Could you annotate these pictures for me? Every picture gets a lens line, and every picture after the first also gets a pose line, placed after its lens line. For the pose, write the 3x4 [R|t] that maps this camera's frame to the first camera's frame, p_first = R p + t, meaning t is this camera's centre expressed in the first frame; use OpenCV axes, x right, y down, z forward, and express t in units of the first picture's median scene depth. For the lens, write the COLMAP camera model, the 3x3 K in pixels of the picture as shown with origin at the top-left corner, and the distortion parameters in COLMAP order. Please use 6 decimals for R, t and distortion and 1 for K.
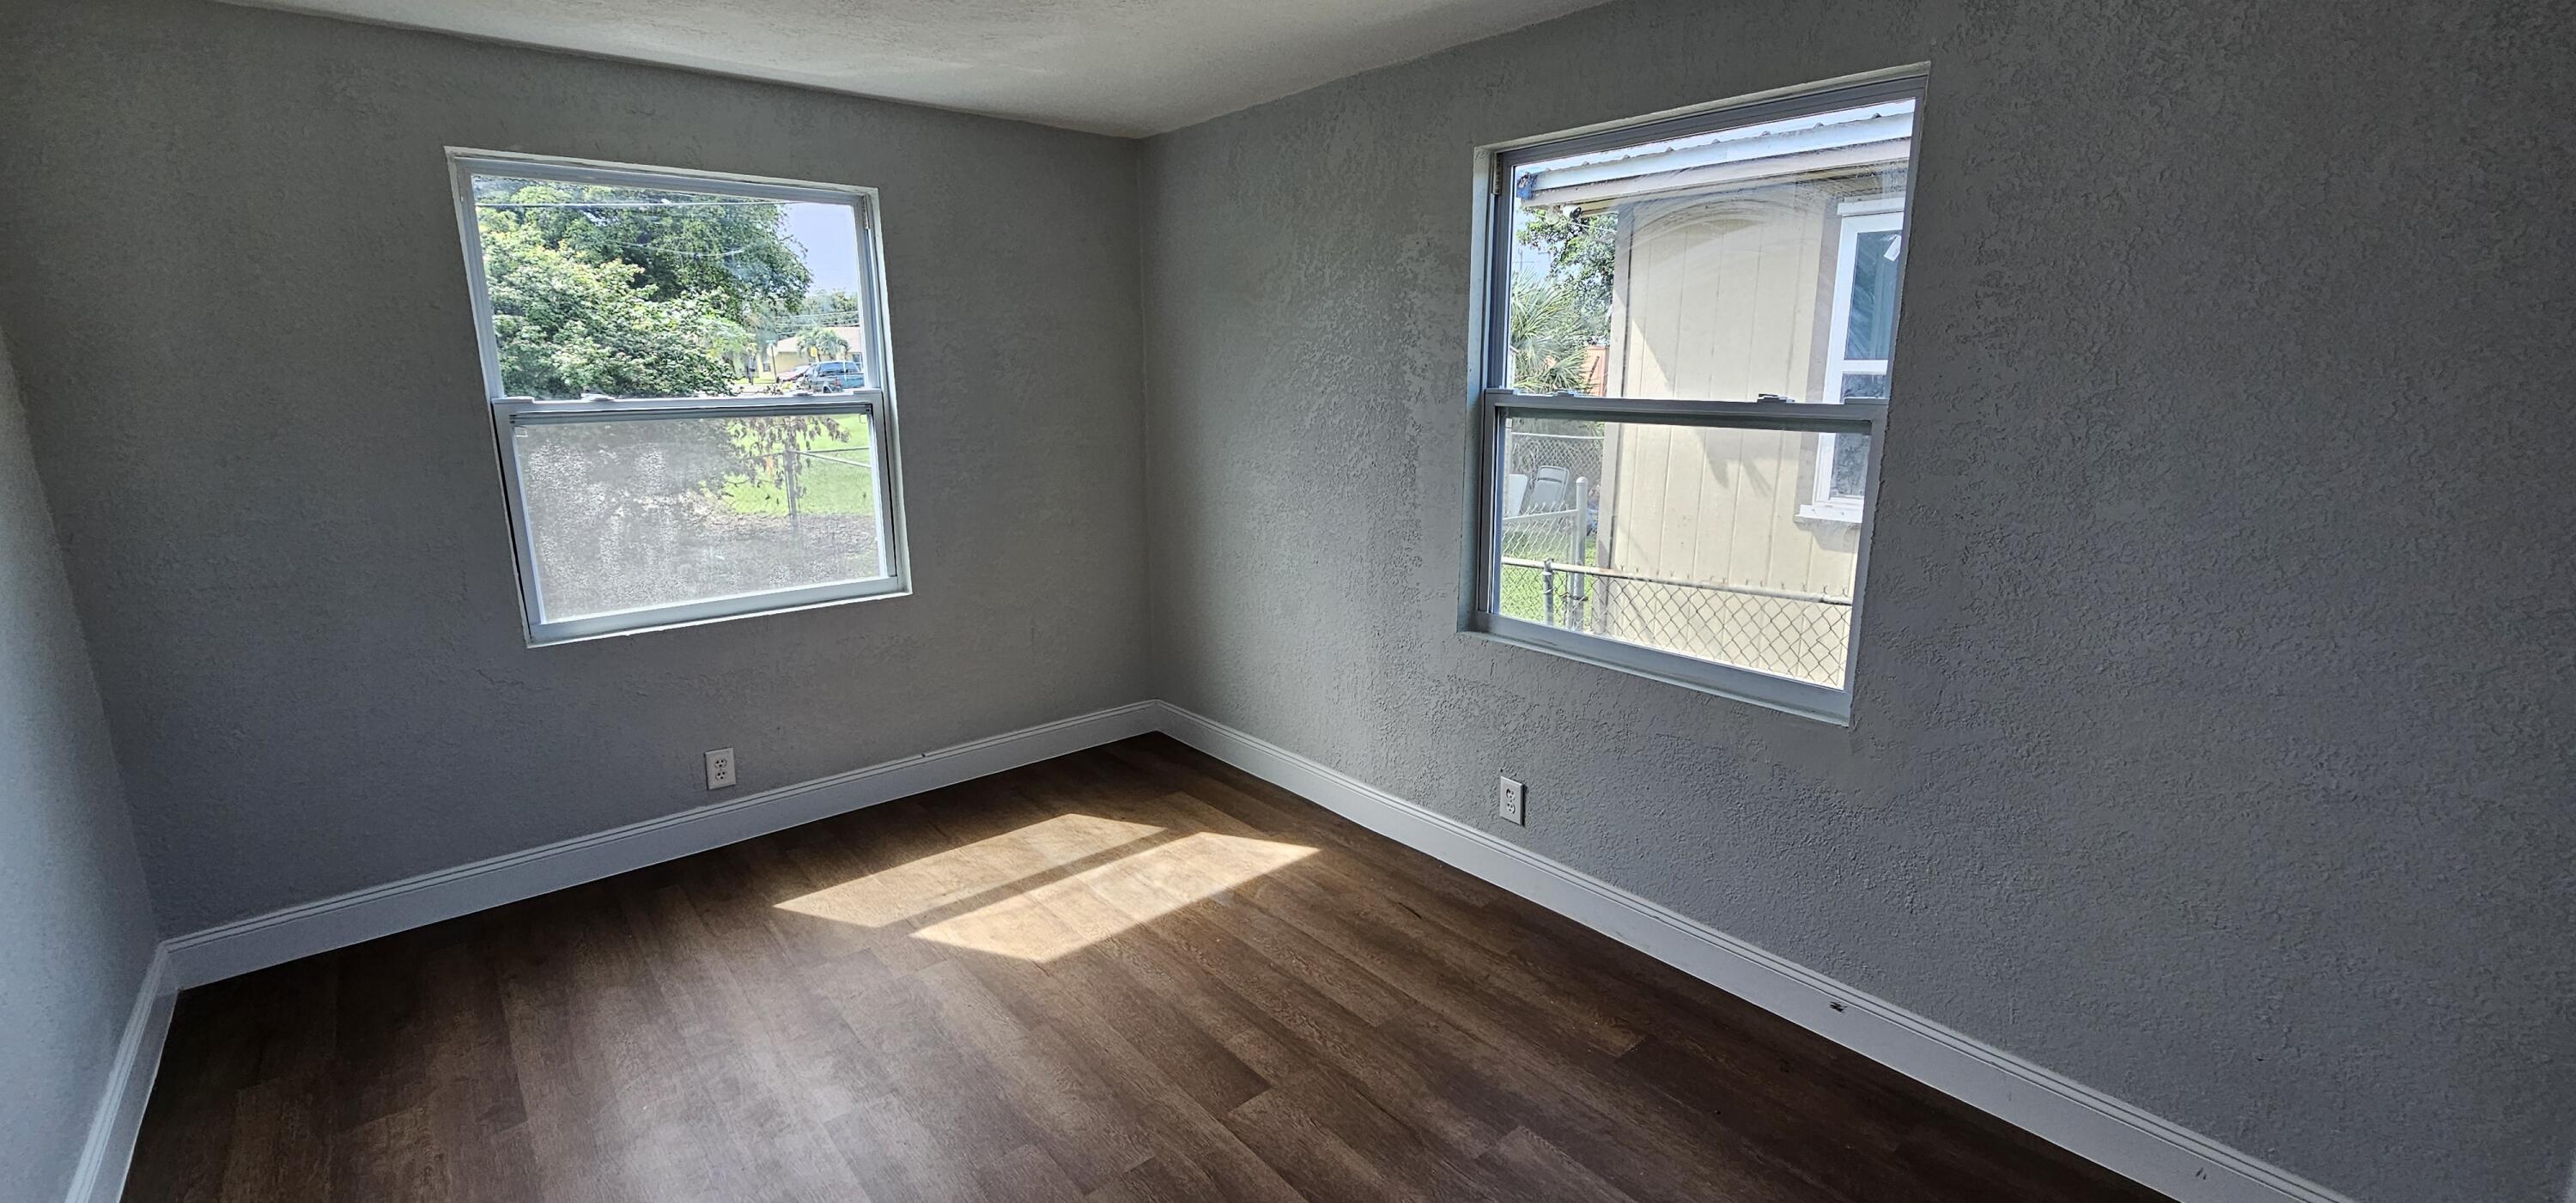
lens RADIAL K [[1054.9, 0, 1283.2], [0, 1054.9, 590.5], [0, 0, 1]] dist [-0.006864, -0.000498]
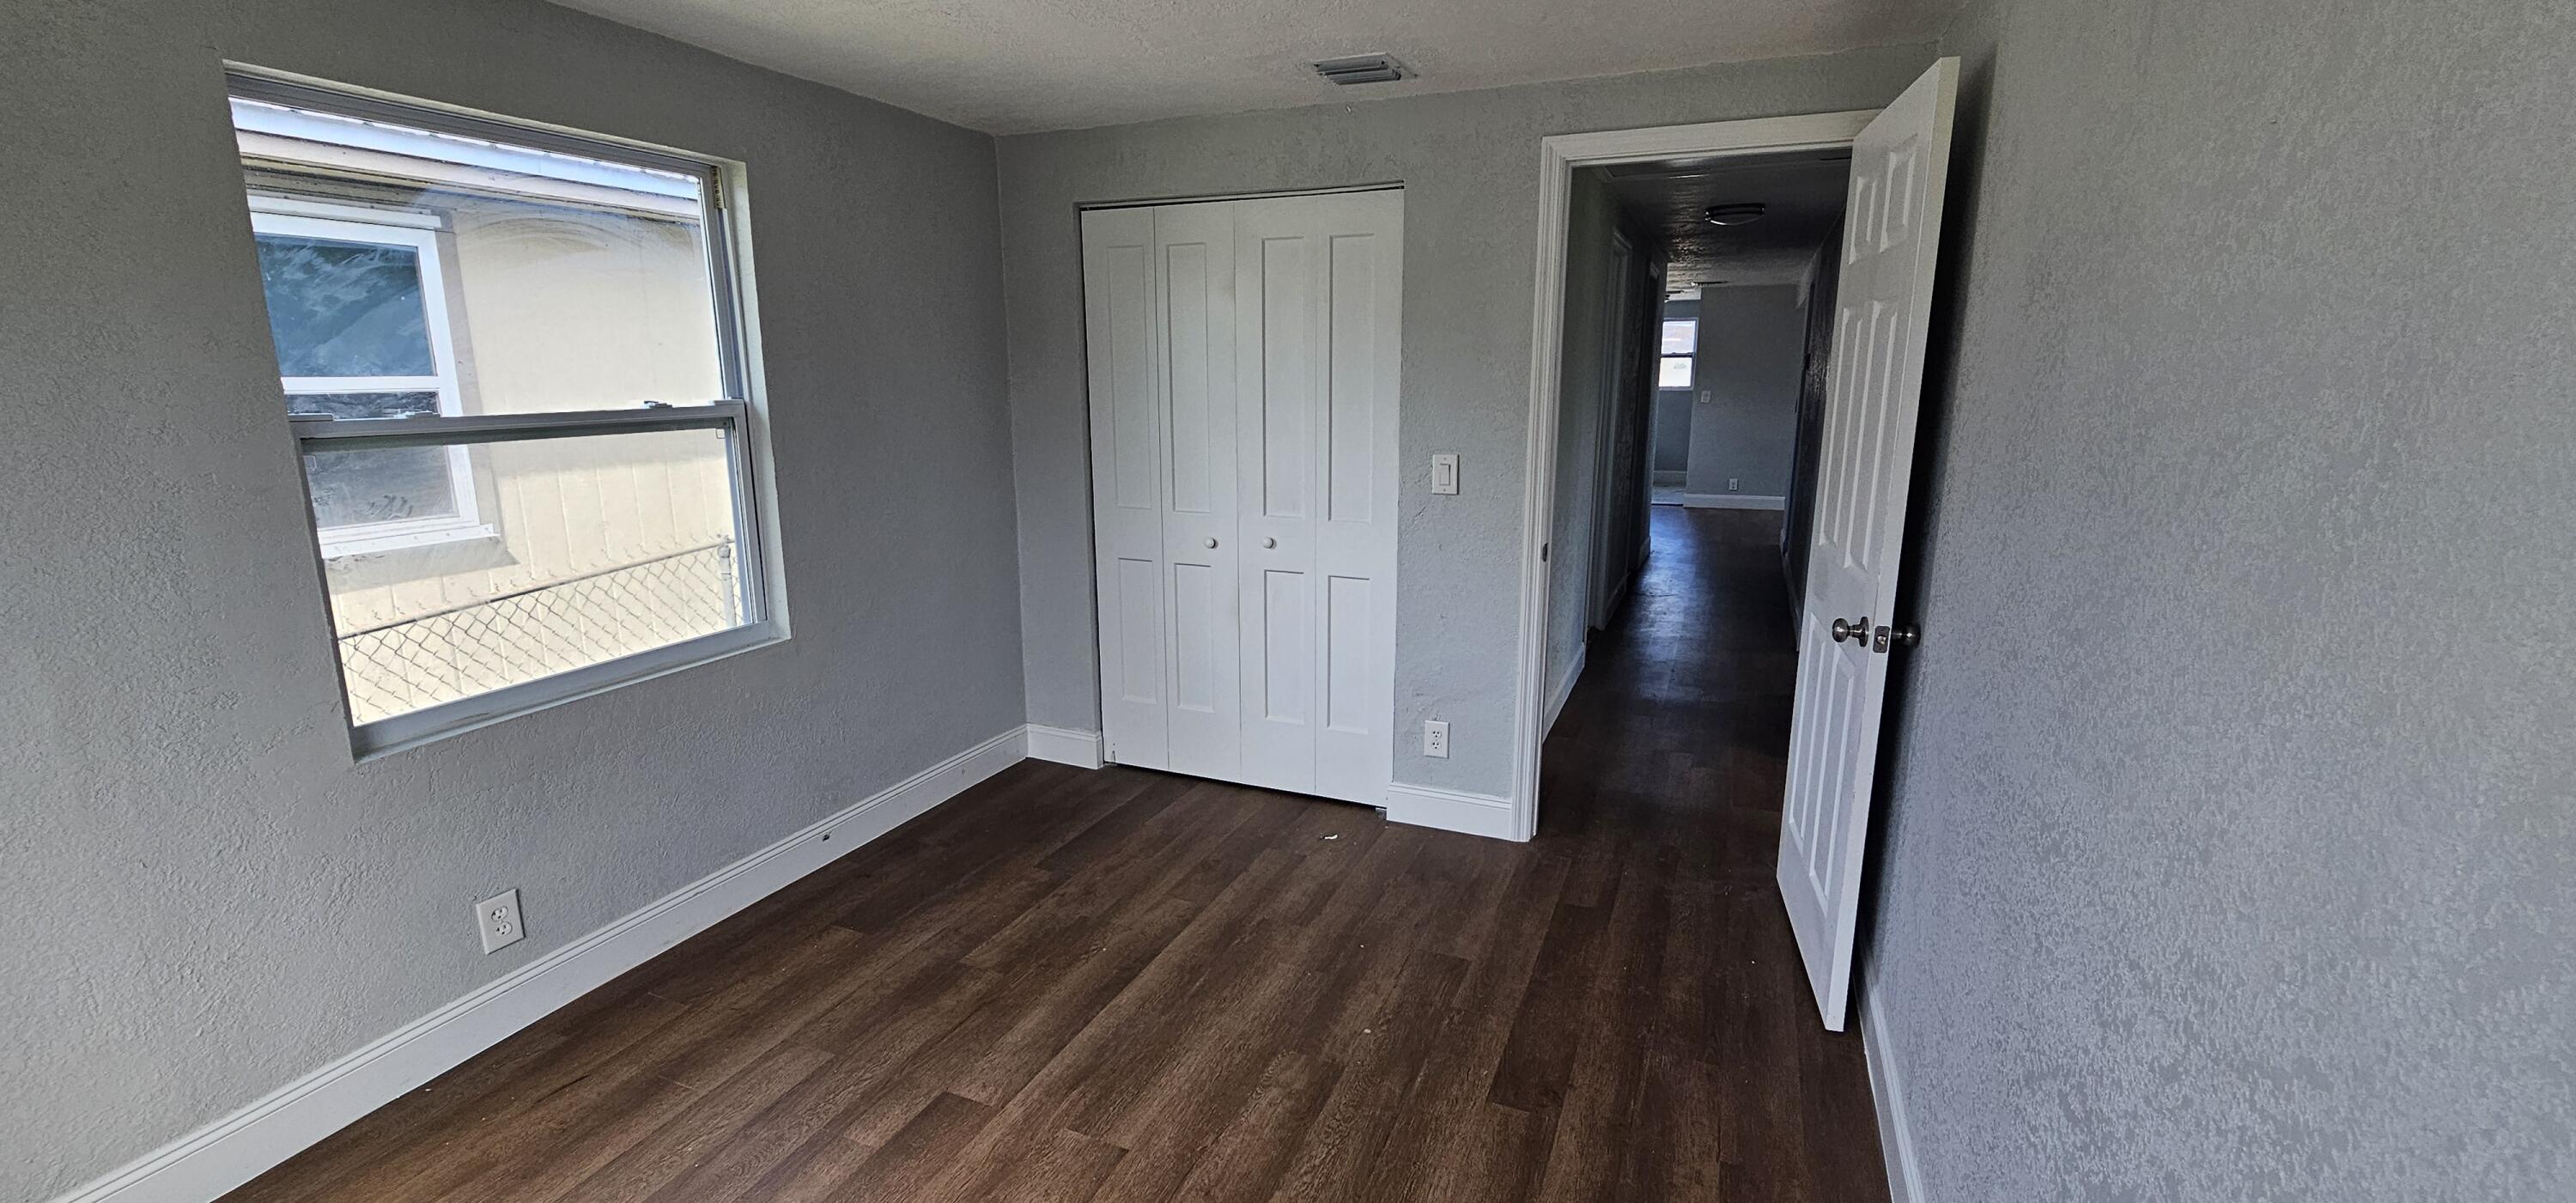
lens RADIAL K [[1054.9, 0, 1283.2], [0, 1054.9, 590.5], [0, 0, 1]] dist [-0.006864, -0.000498]
pose [[-0.447825, -0.179031, 0.876014, -0.883338], [0.195188, 0.936543, 0.291183, -0.191496], [-0.872556, 0.301387, -0.384463, 0.894097]]
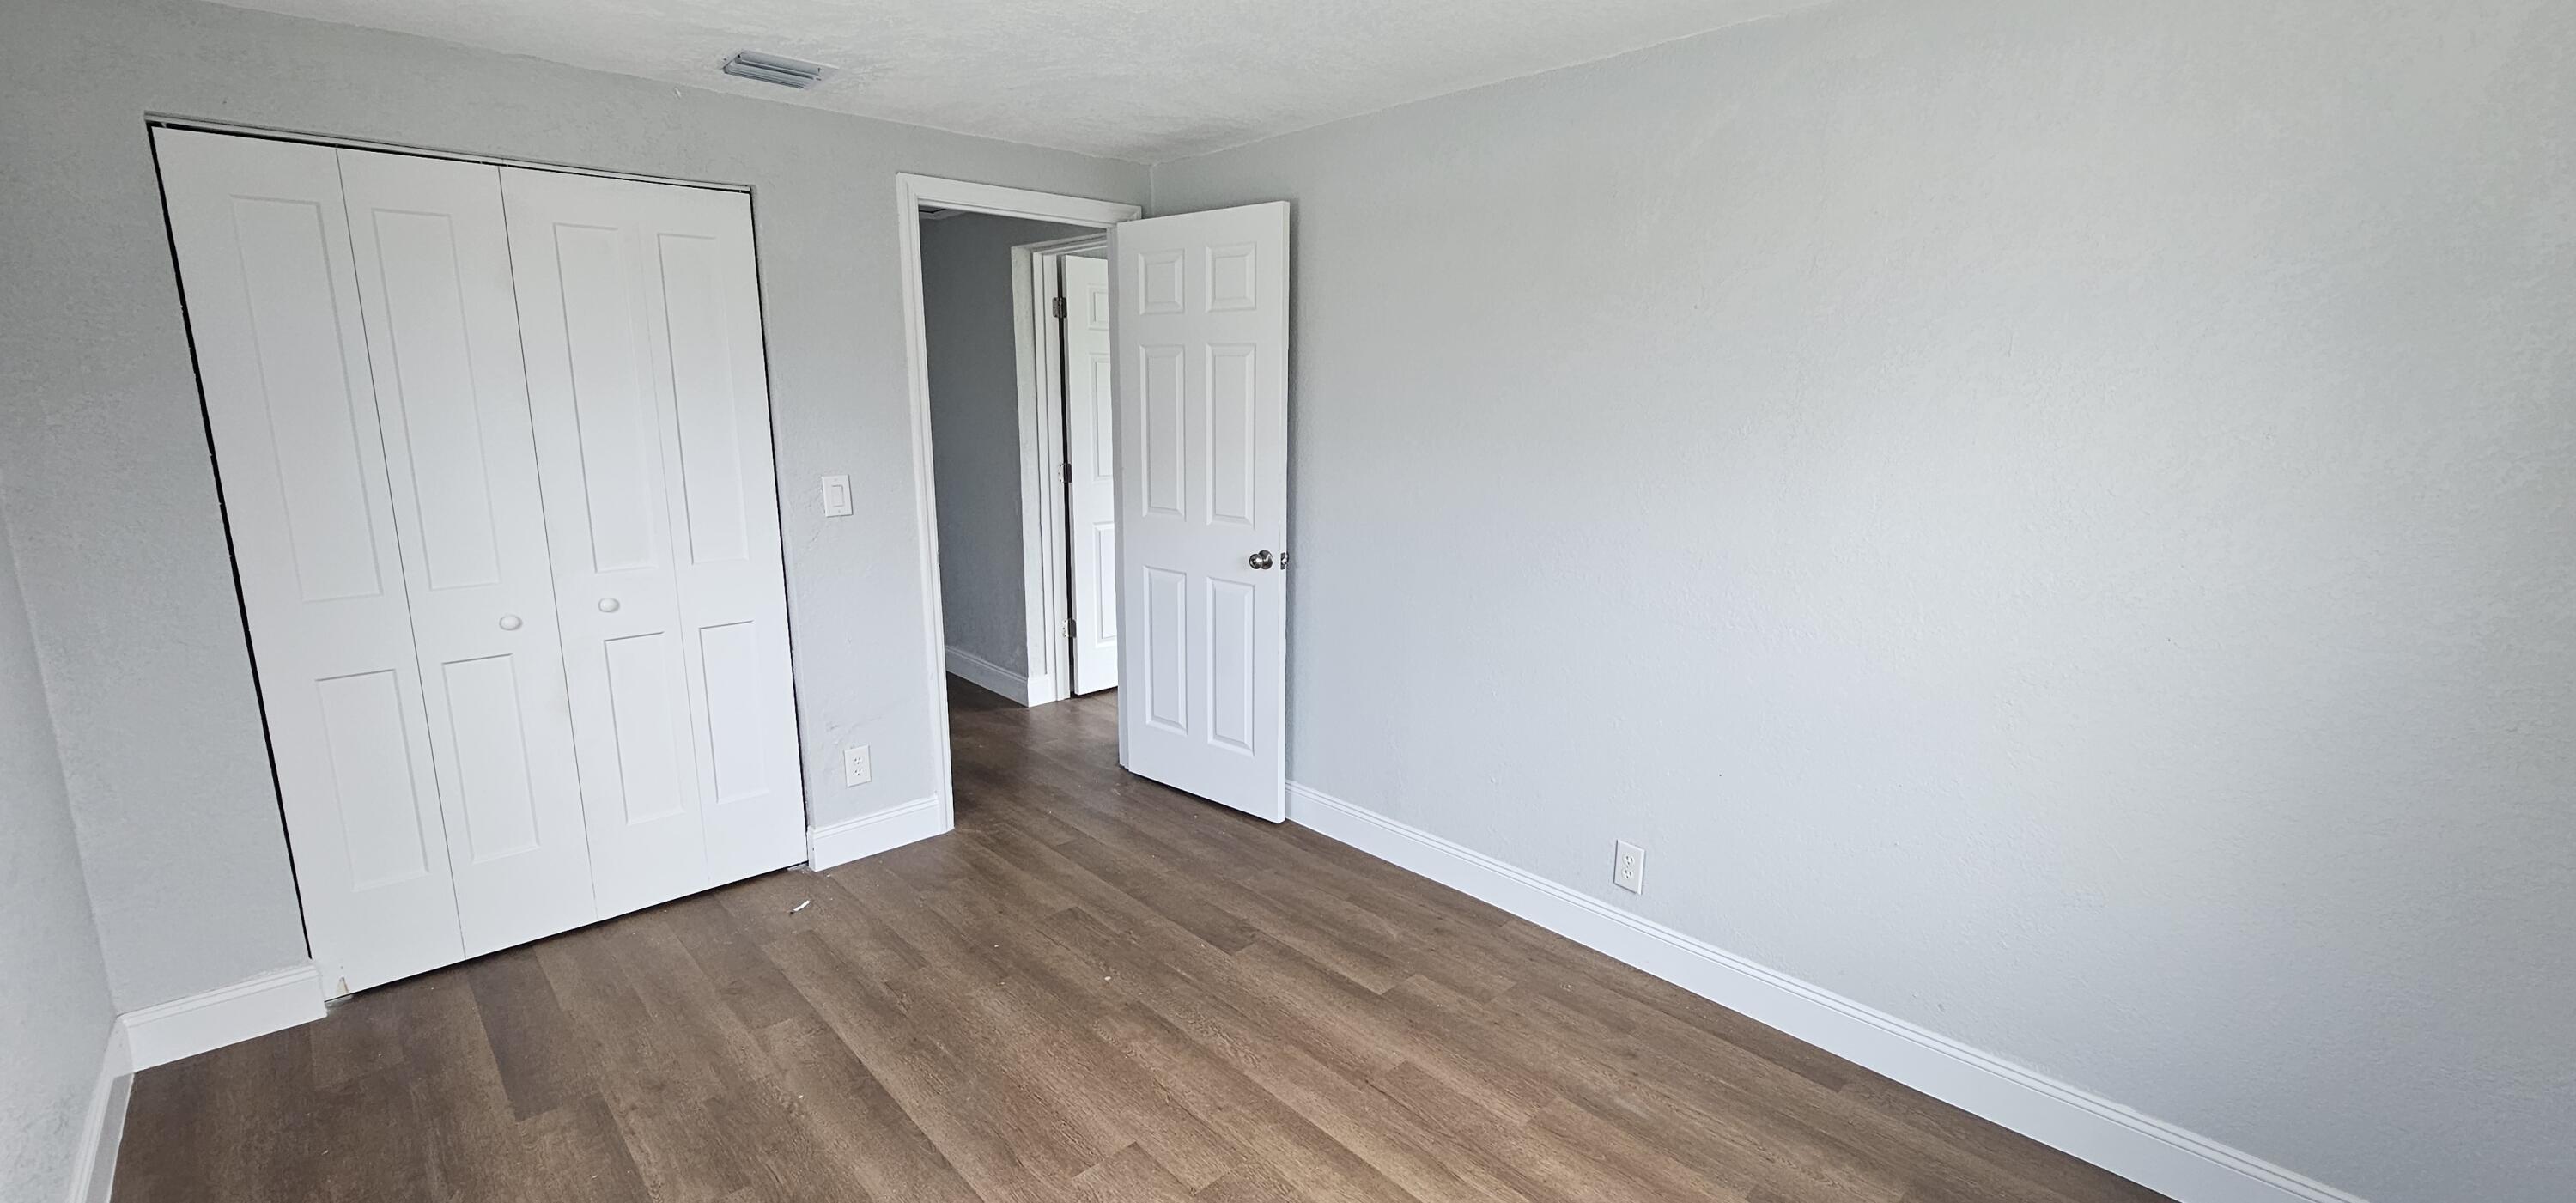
lens RADIAL K [[1054.9, 0, 1283.2], [0, 1054.9, 590.5], [0, 0, 1]] dist [-0.006864, -0.000498]
pose [[-0.998797, 0.010948, -0.047790, -0.241271], [-0.009177, 0.915771, 0.401597, -0.328940], [0.048162, 0.401552, -0.914569, 1.450247]]
